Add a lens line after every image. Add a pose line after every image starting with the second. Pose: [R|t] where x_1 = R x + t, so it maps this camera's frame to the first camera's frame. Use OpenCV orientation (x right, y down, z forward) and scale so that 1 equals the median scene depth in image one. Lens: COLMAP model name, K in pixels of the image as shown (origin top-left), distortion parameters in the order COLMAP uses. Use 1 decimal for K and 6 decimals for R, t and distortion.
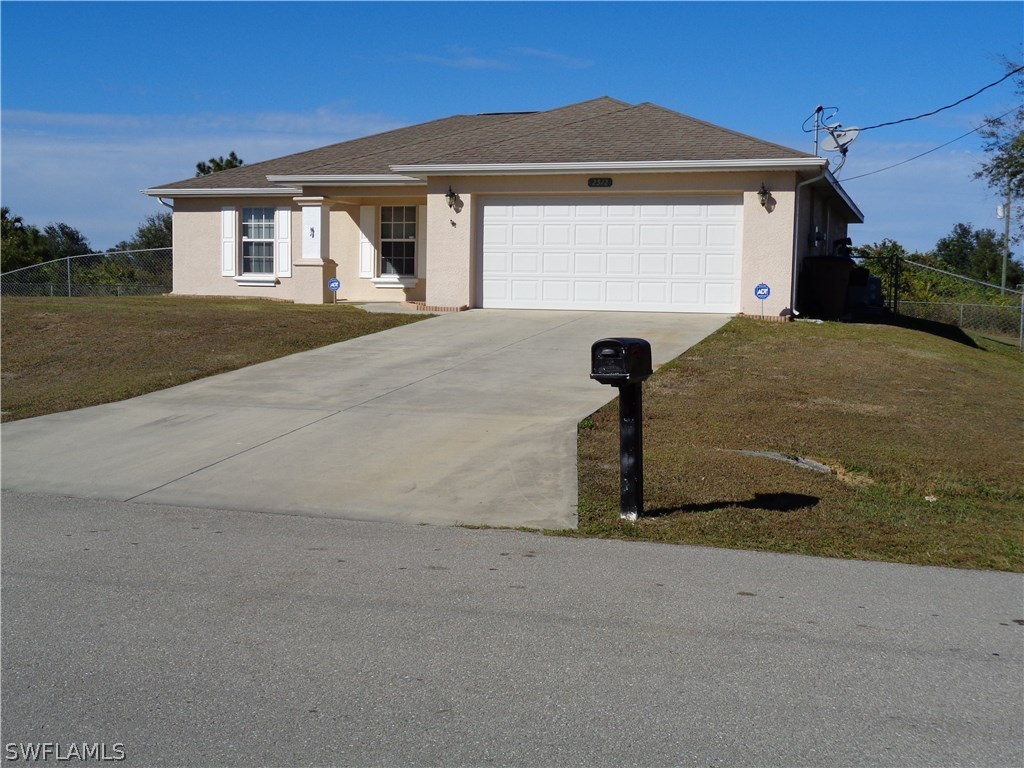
lens RADIAL K [[1234.7, 0, 512.0], [0, 1234.7, 384.0], [0, 0, 1]] dist [-0.029926, -0.005669]
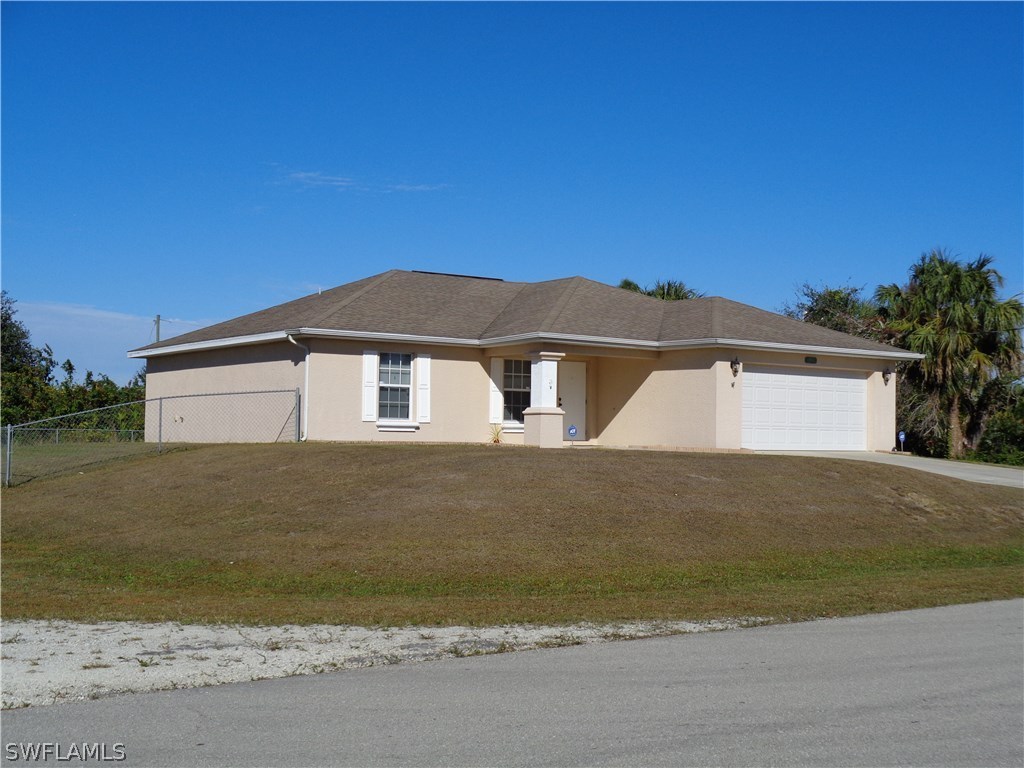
lens RADIAL K [[1234.7, 0, 512.0], [0, 1234.7, 384.0], [0, 0, 1]] dist [-0.029926, -0.005669]
pose [[0.598833, 0.022782, 0.800550, -0.954959], [0.056100, 0.995947, -0.070306, -0.042226], [-0.798906, 0.087012, 0.595128, 0.328097]]
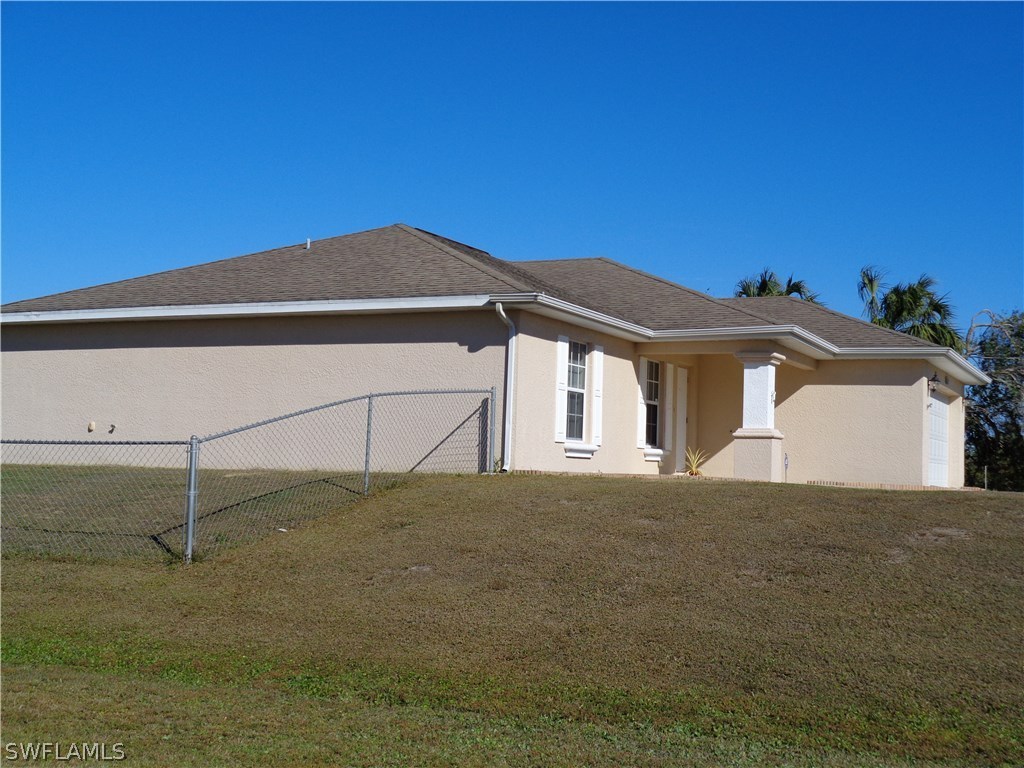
lens RADIAL K [[1234.7, 0, 512.0], [0, 1234.7, 384.0], [0, 0, 1]] dist [-0.029926, -0.005669]
pose [[0.154371, 0.050805, 0.986706, -0.882692], [0.042260, 0.997424, -0.057968, -0.082175], [-0.987109, 0.050646, 0.151827, 0.933762]]
